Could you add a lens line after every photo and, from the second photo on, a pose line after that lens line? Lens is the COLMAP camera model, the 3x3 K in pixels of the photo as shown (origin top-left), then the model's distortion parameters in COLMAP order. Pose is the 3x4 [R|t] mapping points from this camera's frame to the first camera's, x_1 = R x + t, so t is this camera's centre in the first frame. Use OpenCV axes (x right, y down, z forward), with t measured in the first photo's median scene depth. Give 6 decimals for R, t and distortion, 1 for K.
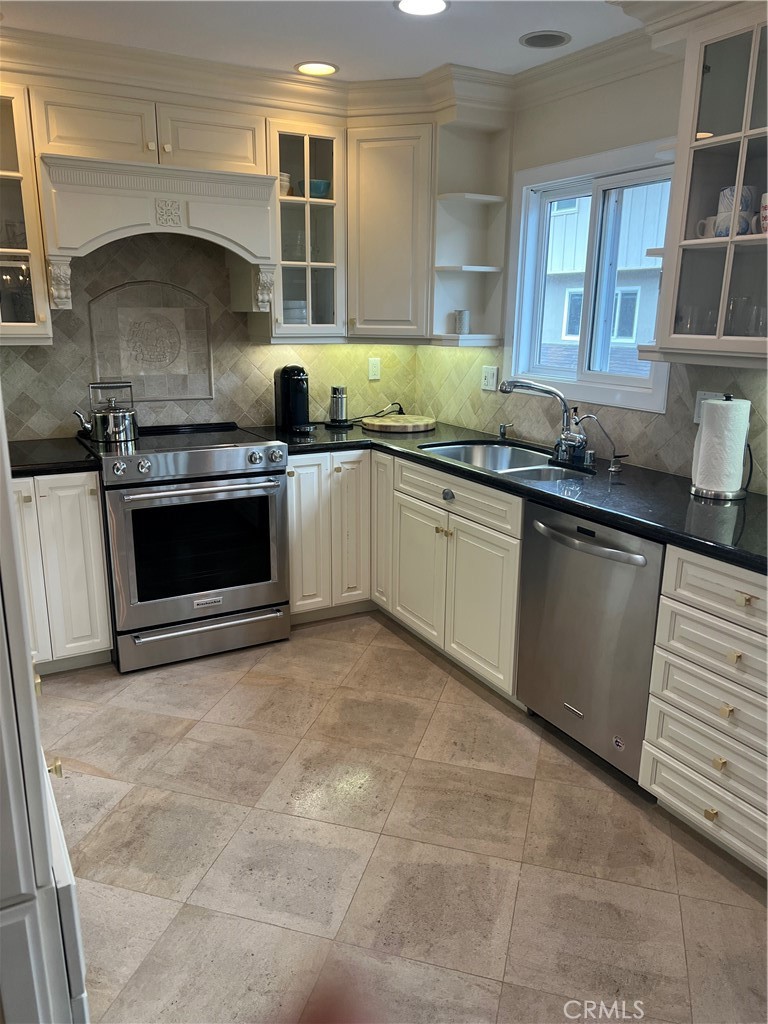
lens RADIAL K [[783.2, 0, 390.3], [0, 783.2, 514.7], [0, 0, 1]] dist [0.081995, -0.121260]
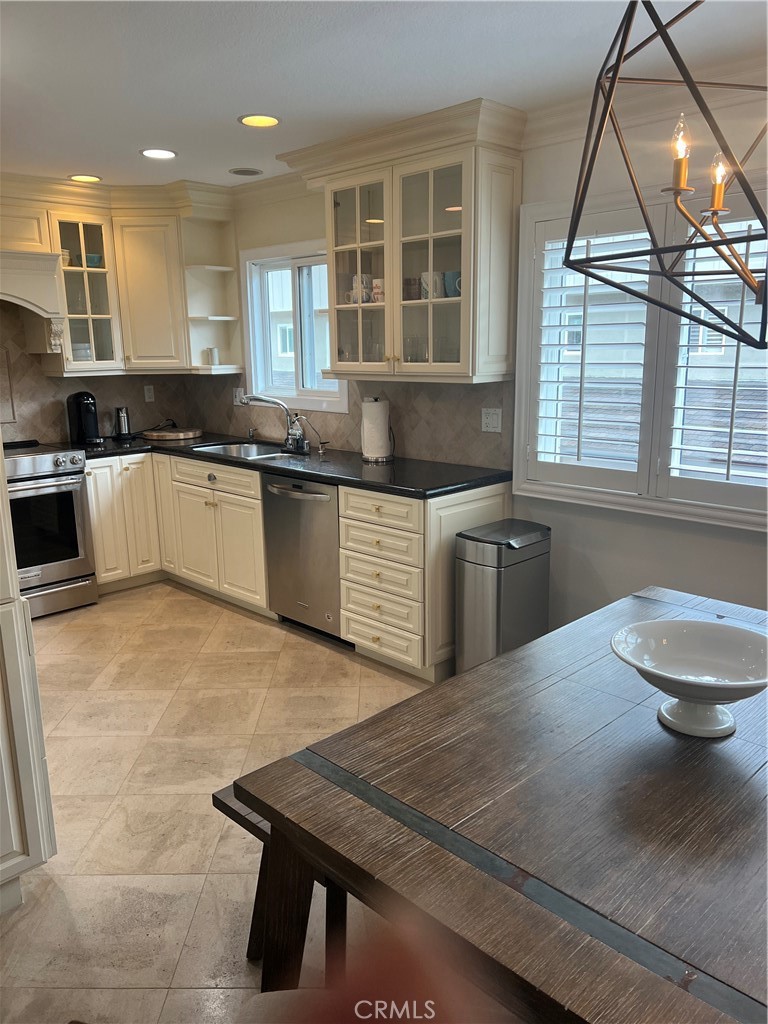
lens RADIAL K [[783.2, 0, 390.3], [0, 783.2, 514.7], [0, 0, 1]] dist [0.081995, -0.121260]
pose [[0.962965, -0.082973, 0.256542, 0.014138], [0.092337, 0.995423, -0.024651, 0.097877], [-0.253323, 0.047426, 0.966219, -0.416247]]
